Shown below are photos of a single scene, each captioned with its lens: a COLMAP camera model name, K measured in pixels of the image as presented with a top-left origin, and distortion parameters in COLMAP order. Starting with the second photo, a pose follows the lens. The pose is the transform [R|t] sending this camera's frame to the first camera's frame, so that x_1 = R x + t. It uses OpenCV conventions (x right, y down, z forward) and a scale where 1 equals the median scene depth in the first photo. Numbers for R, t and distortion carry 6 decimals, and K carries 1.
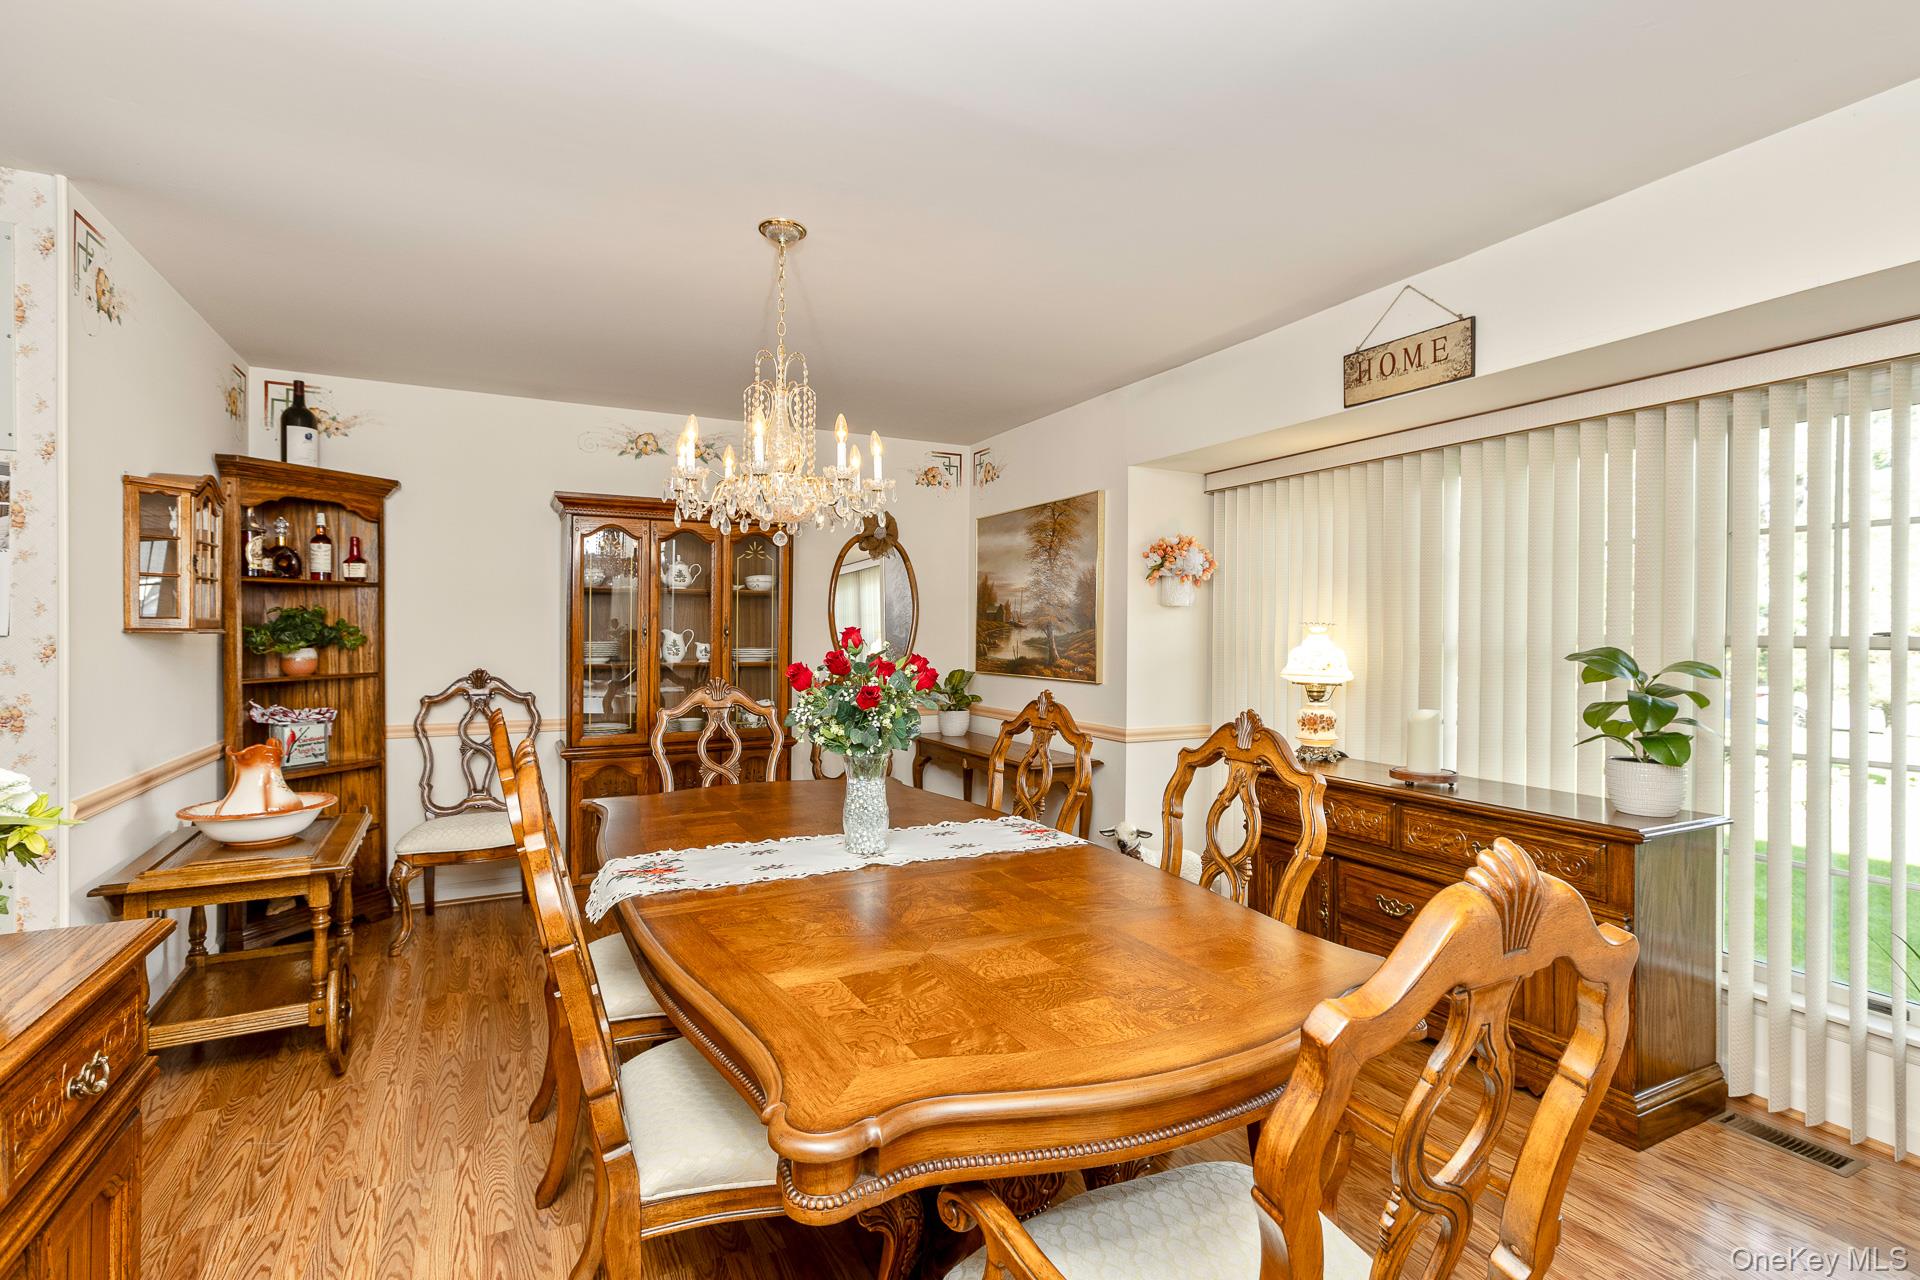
lens RADIAL K [[880.5, 0, 967.3], [0, 880.5, 629.4], [0, 0, 1]] dist [0.028226, 0.000210]
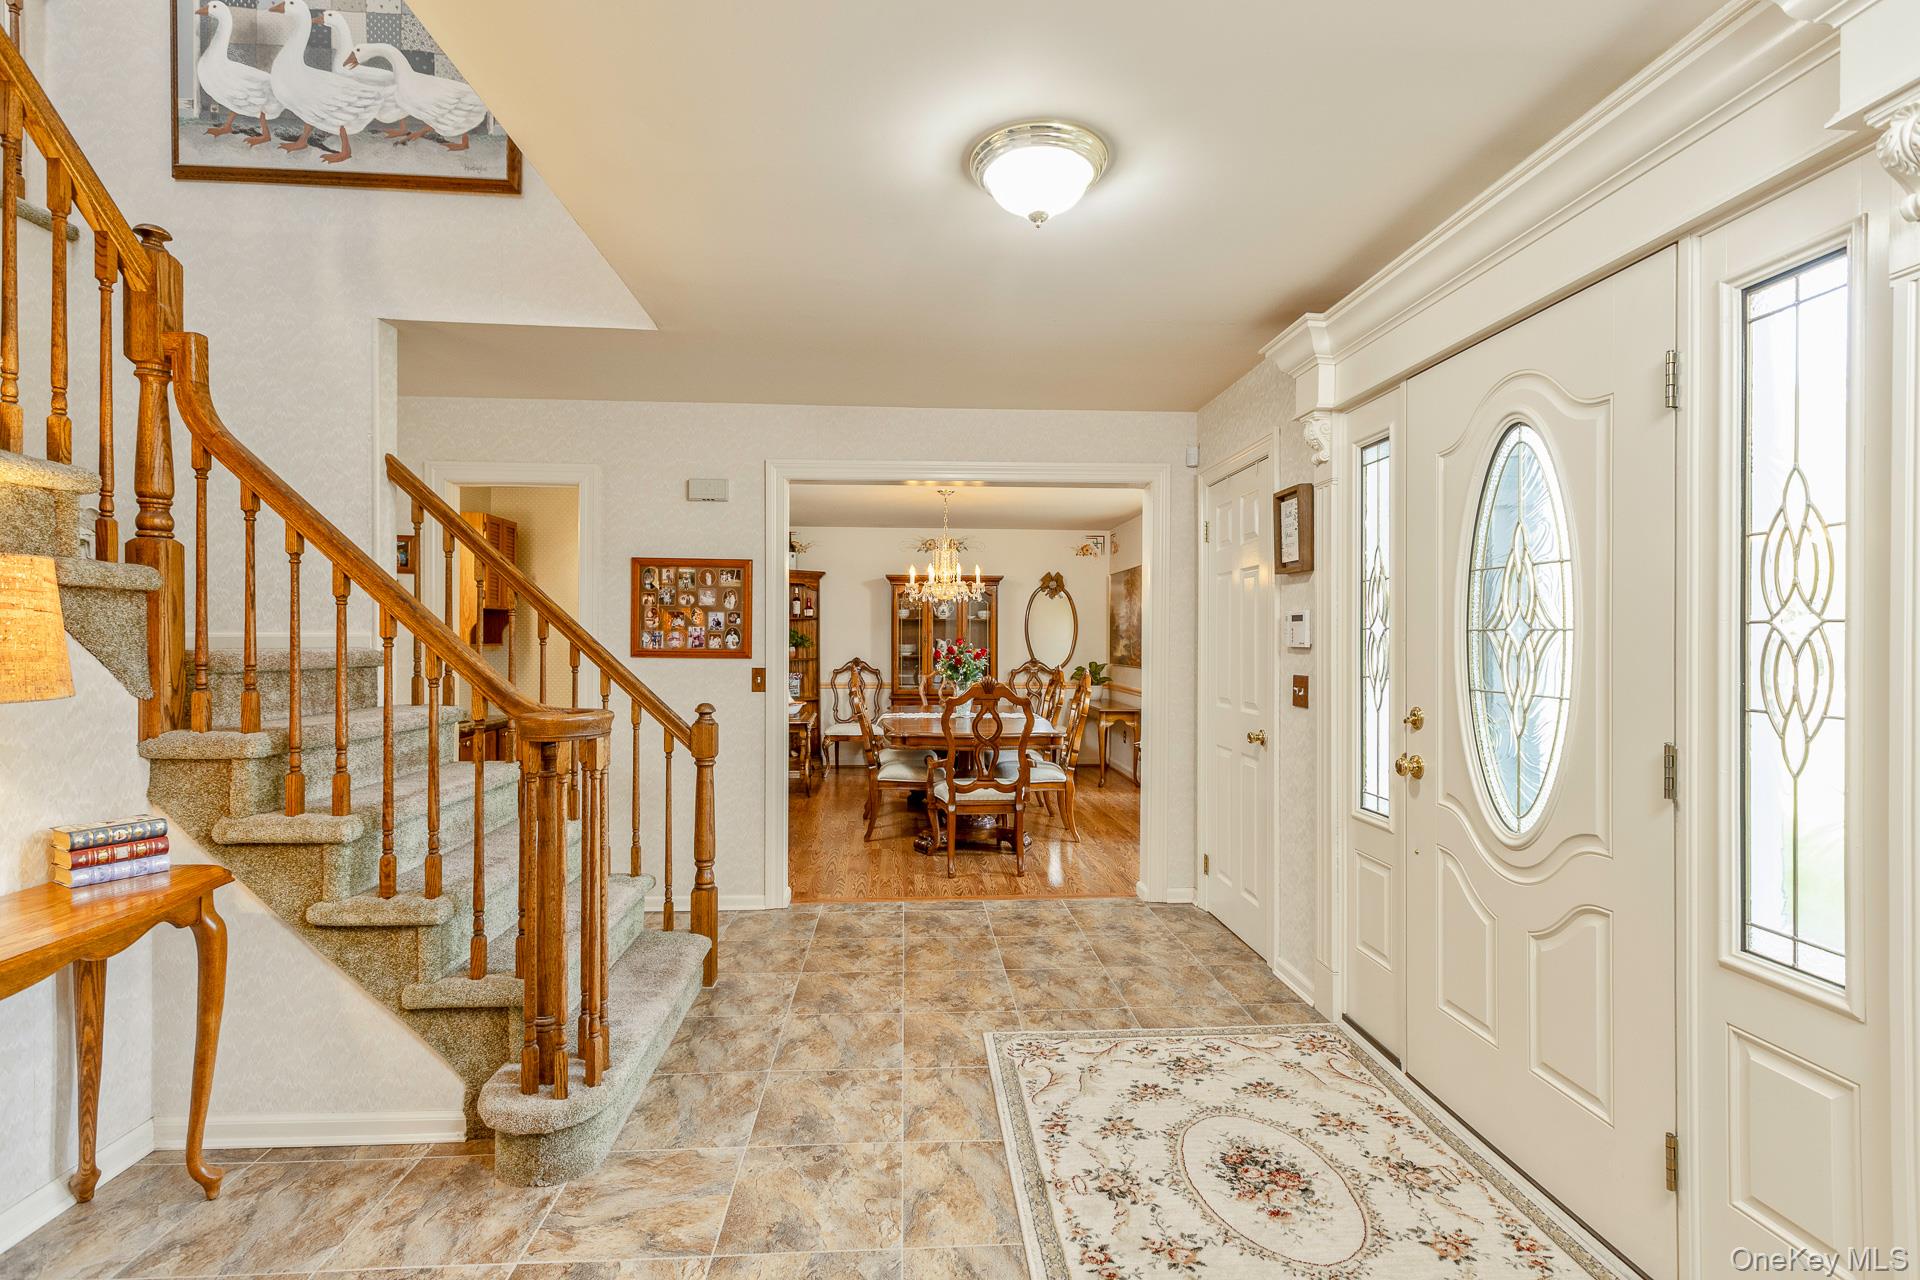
lens RADIAL K [[880.5, 0, 956.0], [0, 880.5, 639.1], [0, 0, 1]] dist [0.028226, 0.000210]
pose [[0.915066, -0.000436, -0.403304, 0.529082], [0.000969, 0.999999, 0.001118, -0.002097], [0.403303, -0.001414, 0.915065, -0.849655]]
